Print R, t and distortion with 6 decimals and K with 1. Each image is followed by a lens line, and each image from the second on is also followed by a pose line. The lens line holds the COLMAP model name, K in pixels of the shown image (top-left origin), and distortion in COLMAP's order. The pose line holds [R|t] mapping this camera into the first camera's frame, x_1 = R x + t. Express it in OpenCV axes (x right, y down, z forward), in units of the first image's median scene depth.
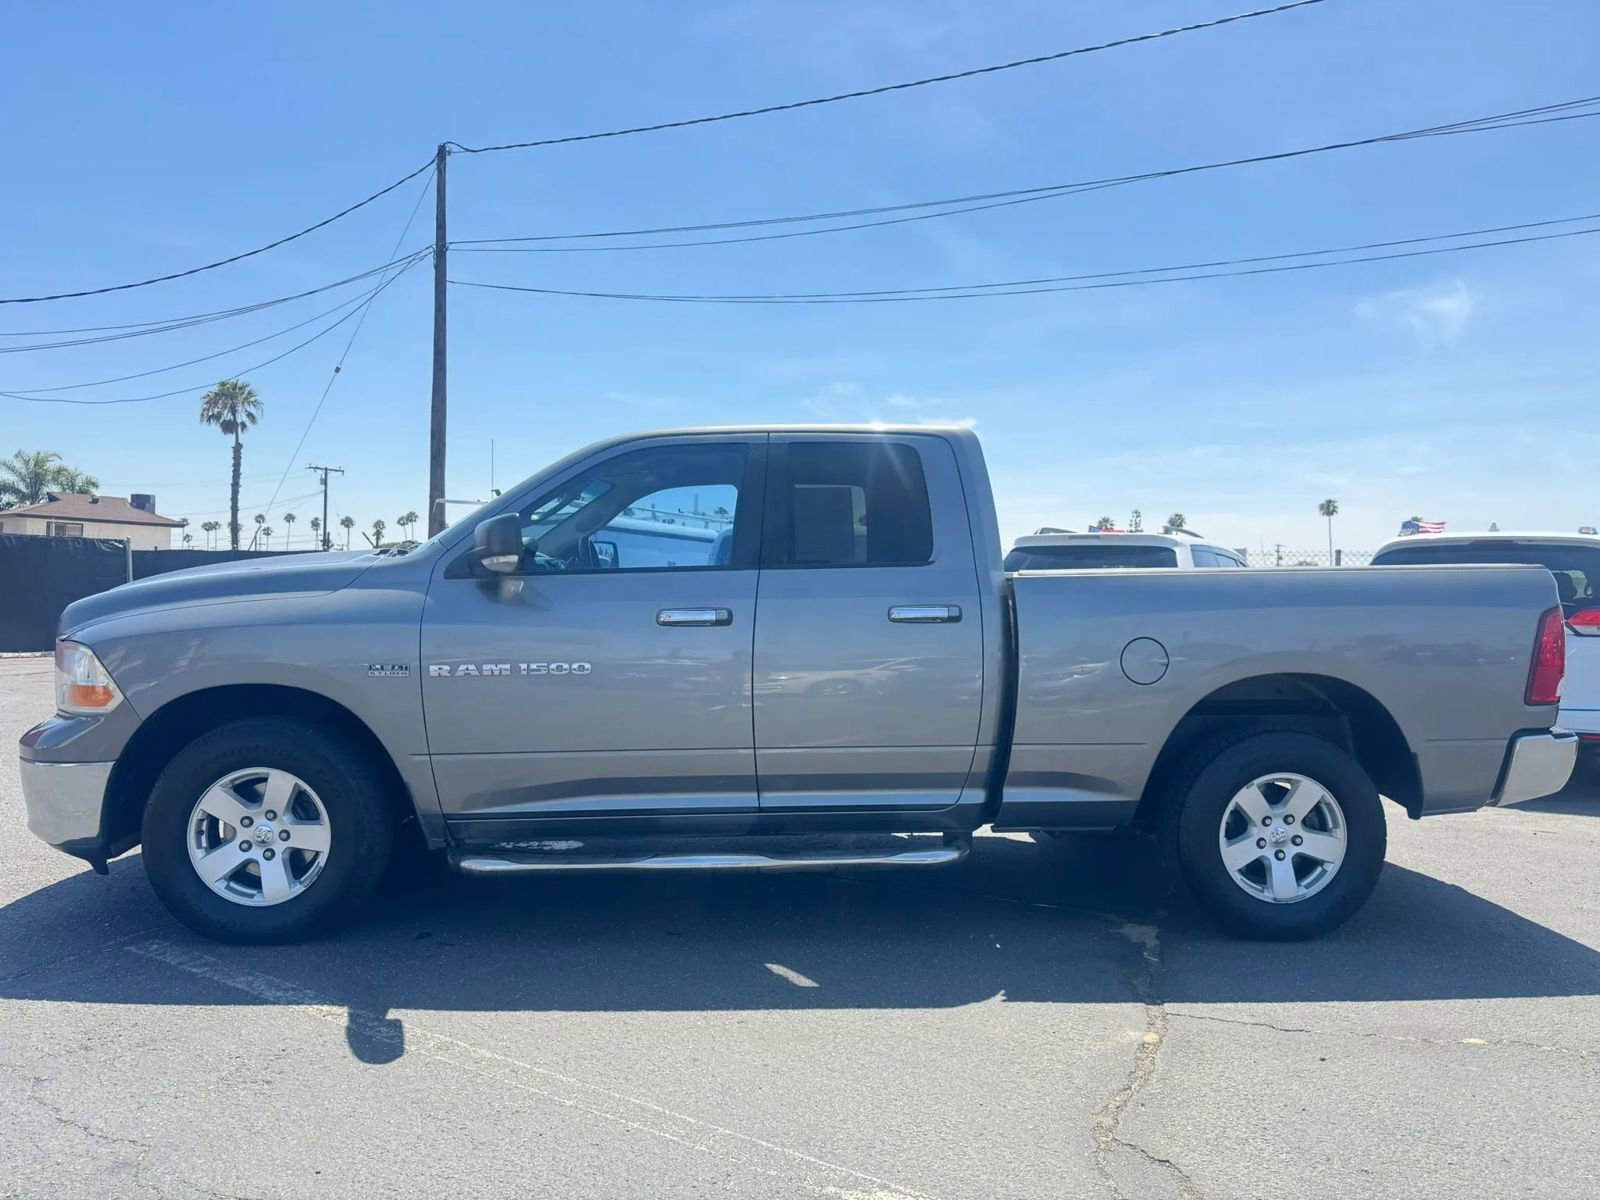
lens RADIAL K [[1104.6, 0, 787.6], [0, 1104.6, 605.4], [0, 0, 1]] dist [0.028518, -0.038968]
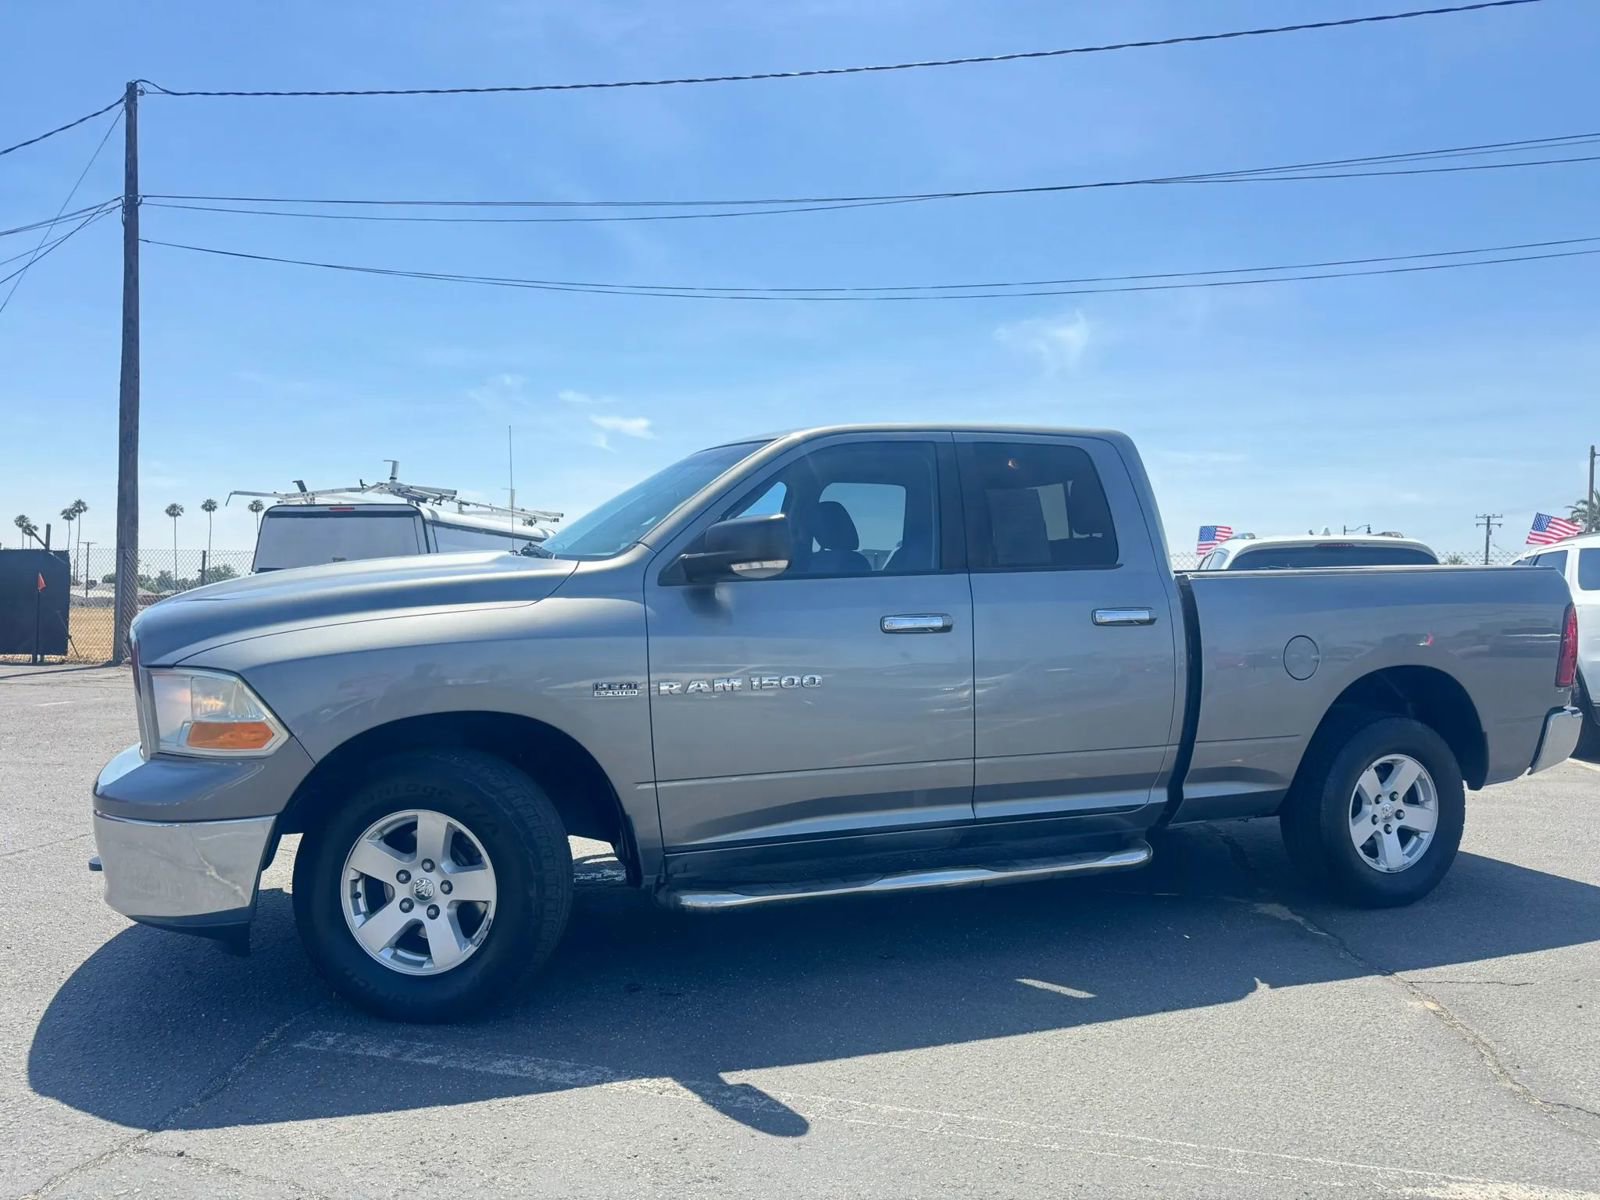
lens RADIAL K [[1104.6, 0, 782.5], [0, 1104.6, 607.4], [0, 0, 1]] dist [0.028518, -0.038968]
pose [[0.956781, -0.013023, 0.290518, -0.455356], [0.012264, 0.999915, 0.004433, -0.008686], [-0.290551, -0.000679, 0.956859, 0.115854]]
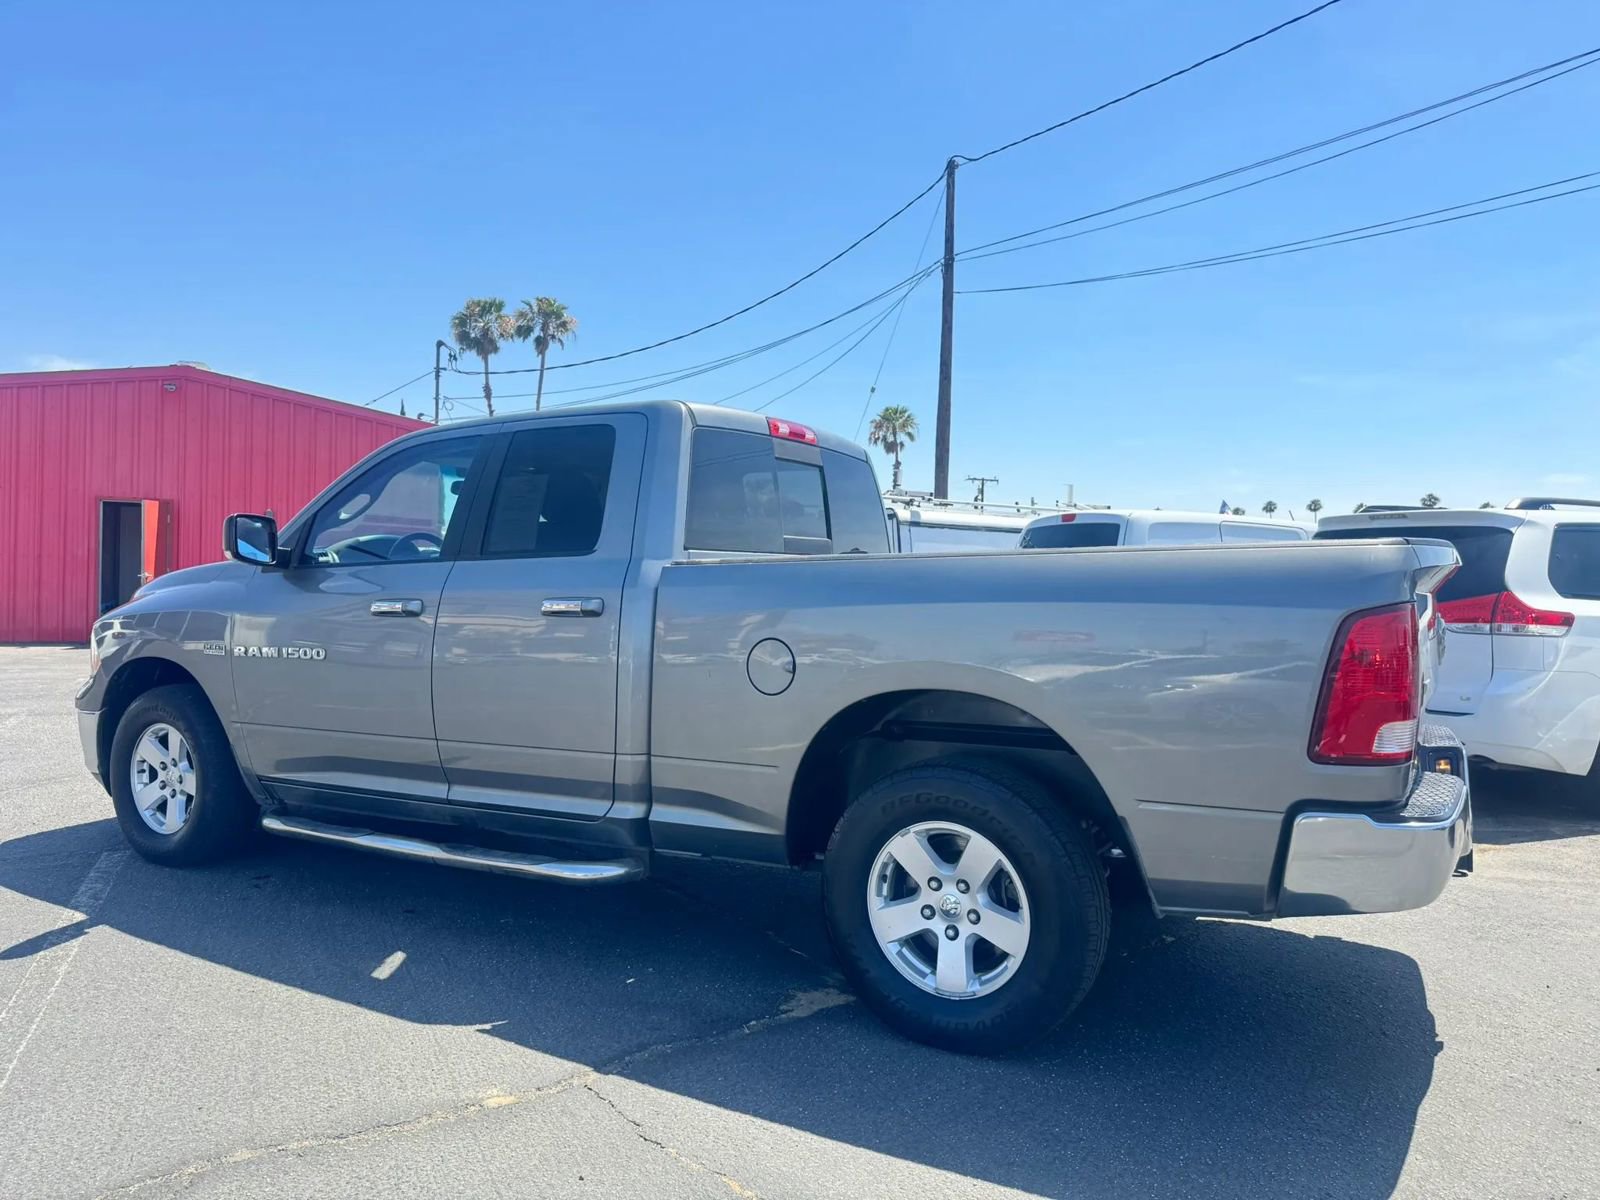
lens RADIAL K [[1104.6, 0, 806.2], [0, 1104.6, 615.6], [0, 0, 1]] dist [0.028518, -0.038968]
pose [[0.842819, 0.013658, -0.538023, 0.763862], [-0.010165, 0.999904, 0.009459, 0.003816], [0.538101, -0.002503, 0.842877, 0.315674]]
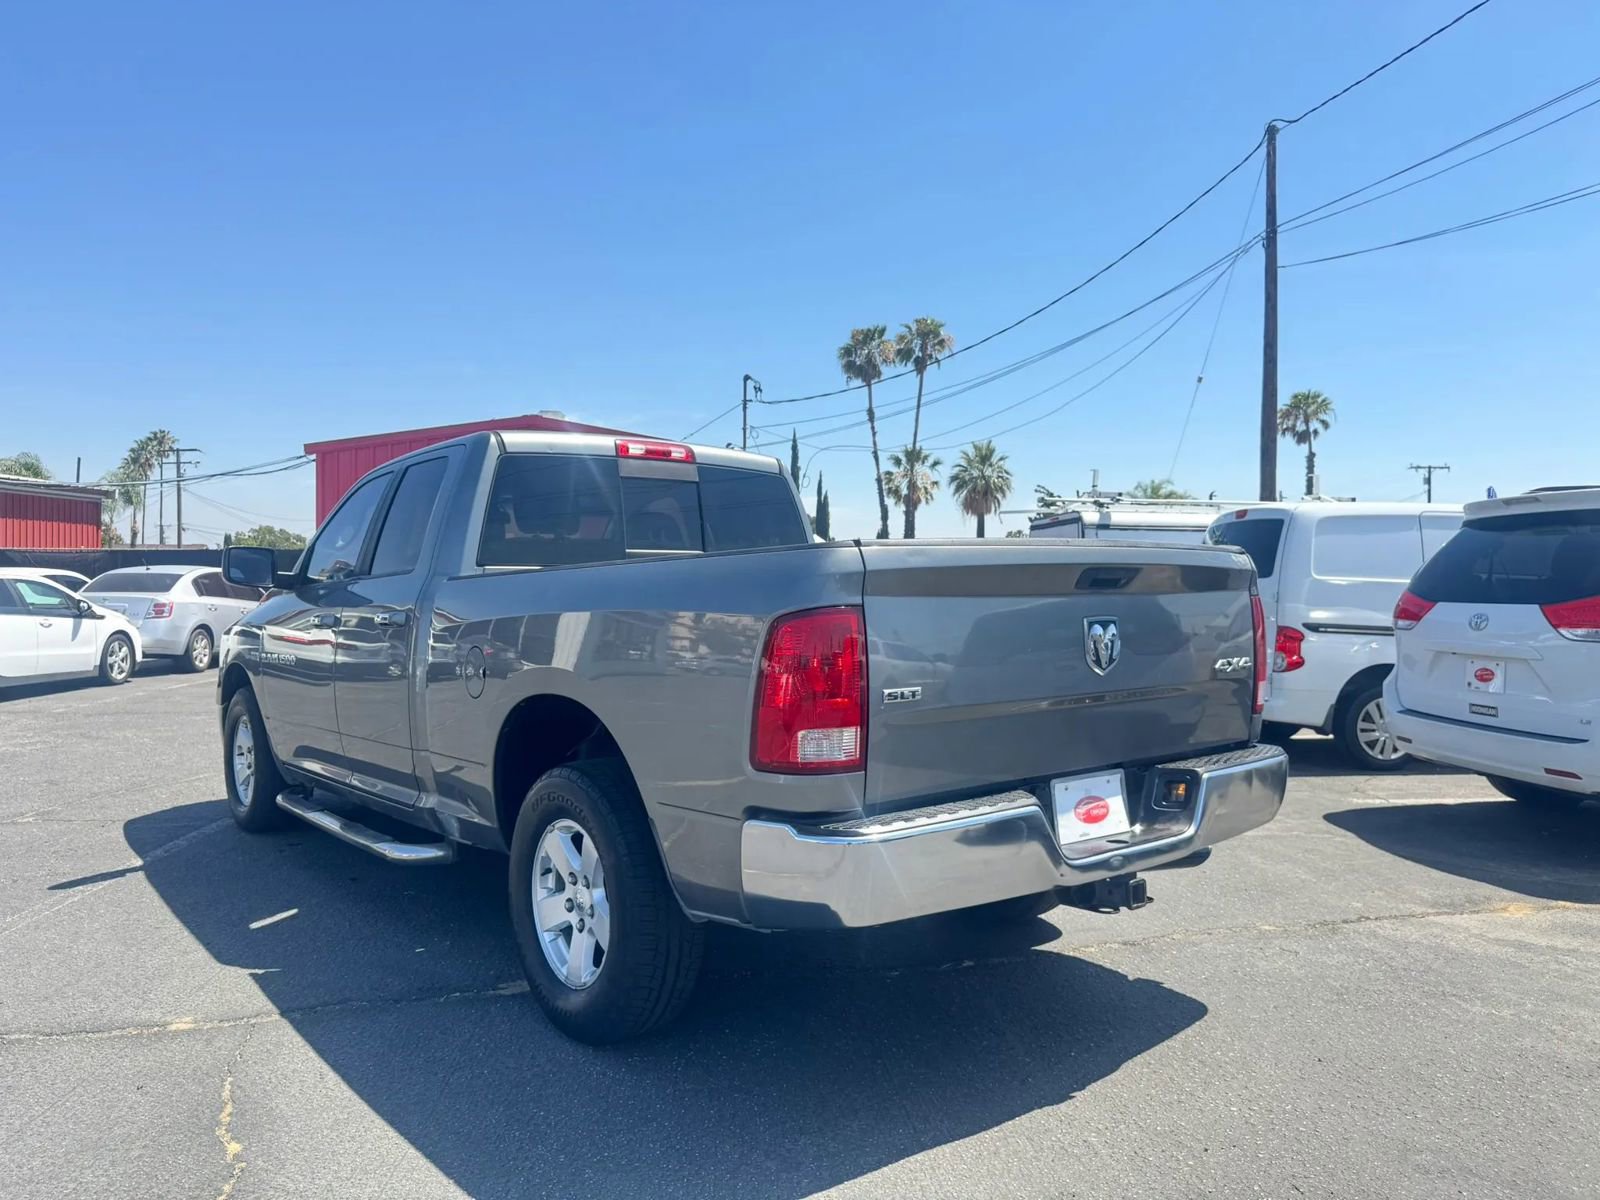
lens RADIAL K [[1104.6, 0, 793.9], [0, 1104.6, 603.4], [0, 0, 1]] dist [0.028518, -0.038968]
pose [[0.587311, -0.011545, -0.809279, 1.177145], [0.004453, 0.999929, -0.011033, 0.005424], [0.809349, 0.002876, 0.587321, 0.662749]]
